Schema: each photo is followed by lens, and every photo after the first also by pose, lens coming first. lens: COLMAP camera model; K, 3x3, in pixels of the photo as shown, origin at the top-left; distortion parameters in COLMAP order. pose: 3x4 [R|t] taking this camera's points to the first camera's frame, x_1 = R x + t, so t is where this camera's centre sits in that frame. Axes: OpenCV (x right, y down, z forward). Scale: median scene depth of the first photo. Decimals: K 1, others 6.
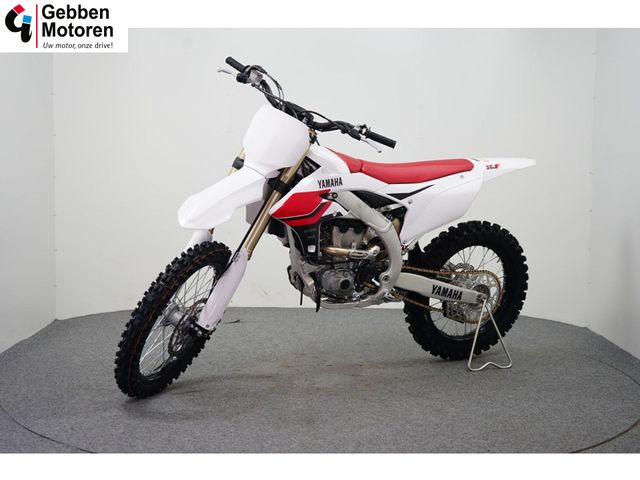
lens RADIAL K [[964.8, 0, 320.0], [0, 964.8, 240.0], [0, 0, 1]] dist [0.006581, 0.012986]
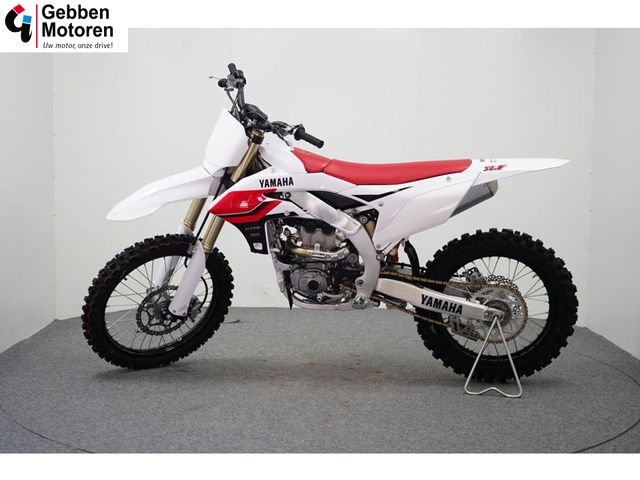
lens RADIAL K [[964.8, 0, 320.0], [0, 964.8, 240.0], [0, 0, 1]] dist [0.006581, 0.012986]
pose [[0.811357, 0.048751, -0.582515, 0.606646], [-0.053529, 0.998526, 0.009009, -0.009700], [0.582095, 0.023872, 0.812770, 0.192863]]
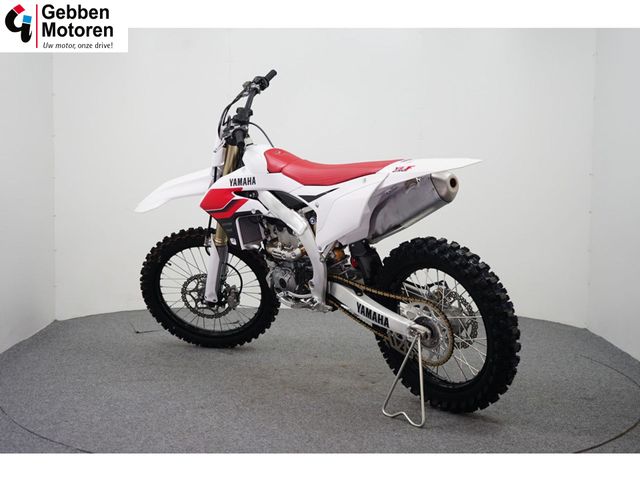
lens RADIAL K [[964.8, 0, 320.0], [0, 964.8, 240.0], [0, 0, 1]] dist [0.006581, 0.012986]
pose [[0.226614, 0.076181, -0.971001, 1.013203], [-0.094544, 0.993949, 0.055916, -0.059258], [0.969385, 0.079131, 0.232445, 0.794684]]
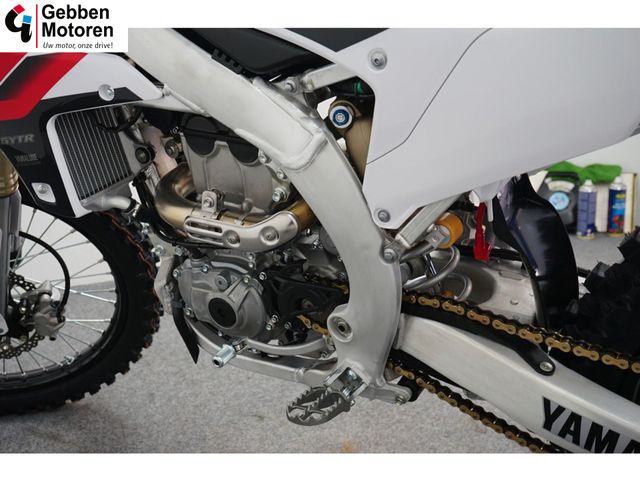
lens RADIAL K [[858.3, 0, 320.0], [0, 858.3, 240.0], [0, 0, 1]] dist [0.014969, 0.050088]
pose [[0.484435, 0.199383, -0.851803, 0.285745], [-0.046903, 0.978201, 0.202295, -0.038585], [0.873569, -0.058047, 0.483226, 0.885049]]
